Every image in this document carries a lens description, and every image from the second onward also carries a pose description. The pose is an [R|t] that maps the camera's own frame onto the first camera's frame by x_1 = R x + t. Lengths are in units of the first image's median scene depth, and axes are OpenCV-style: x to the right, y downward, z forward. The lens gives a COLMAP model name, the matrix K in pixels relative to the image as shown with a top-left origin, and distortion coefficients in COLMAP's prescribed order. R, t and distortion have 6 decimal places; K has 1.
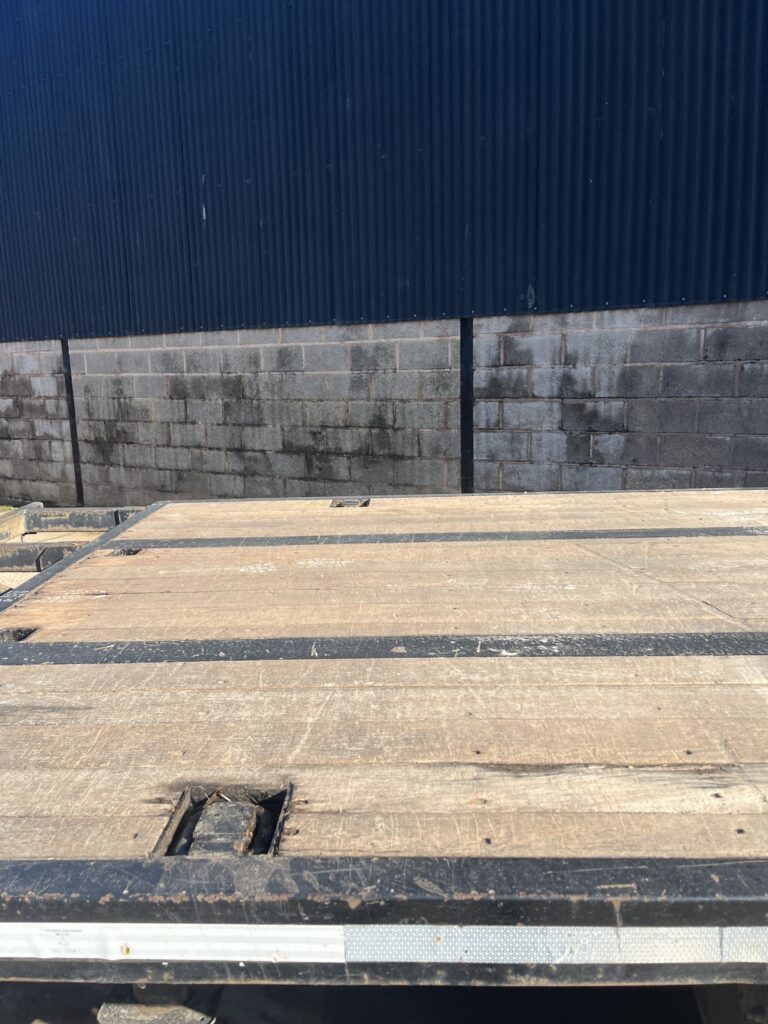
lens RADIAL K [[787.2, 0, 379.9], [0, 787.2, 511.0], [0, 0, 1]] dist [0.073778, -0.096520]
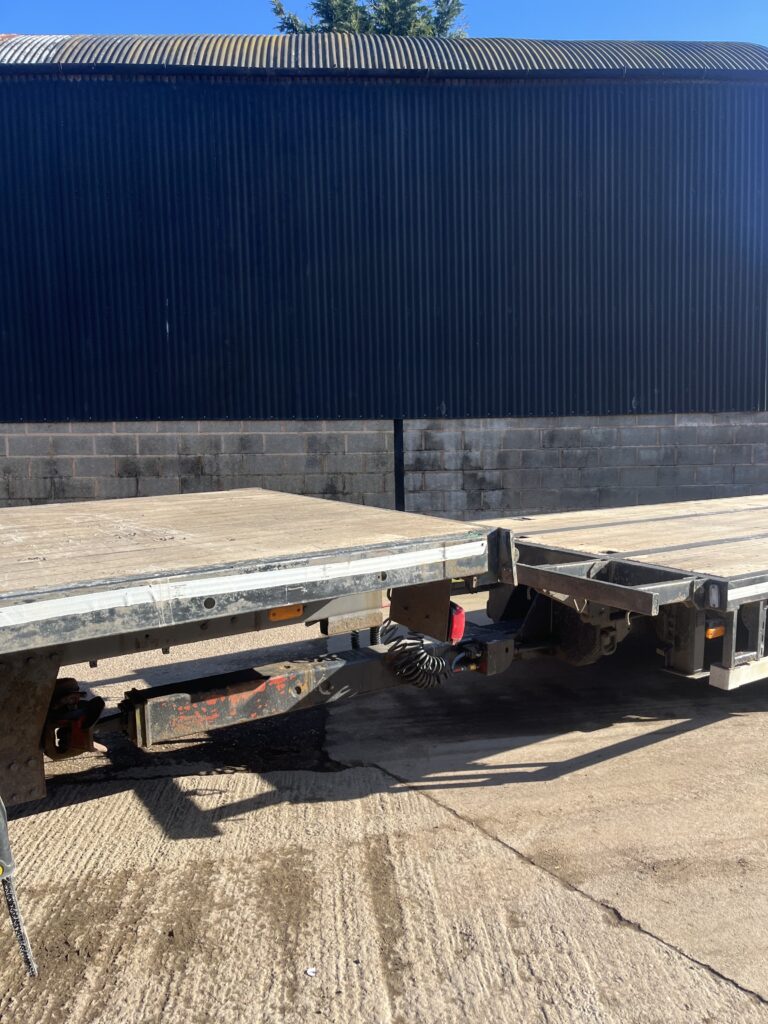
lens RADIAL K [[787.2, 0, 392.9], [0, 787.2, 555.4], [0, 0, 1]] dist [0.073778, -0.096520]
pose [[0.819936, -0.062084, 0.569079, -0.776660], [0.101498, 0.994118, -0.037786, 0.073984], [-0.563386, 0.088742, 0.821414, -0.220968]]
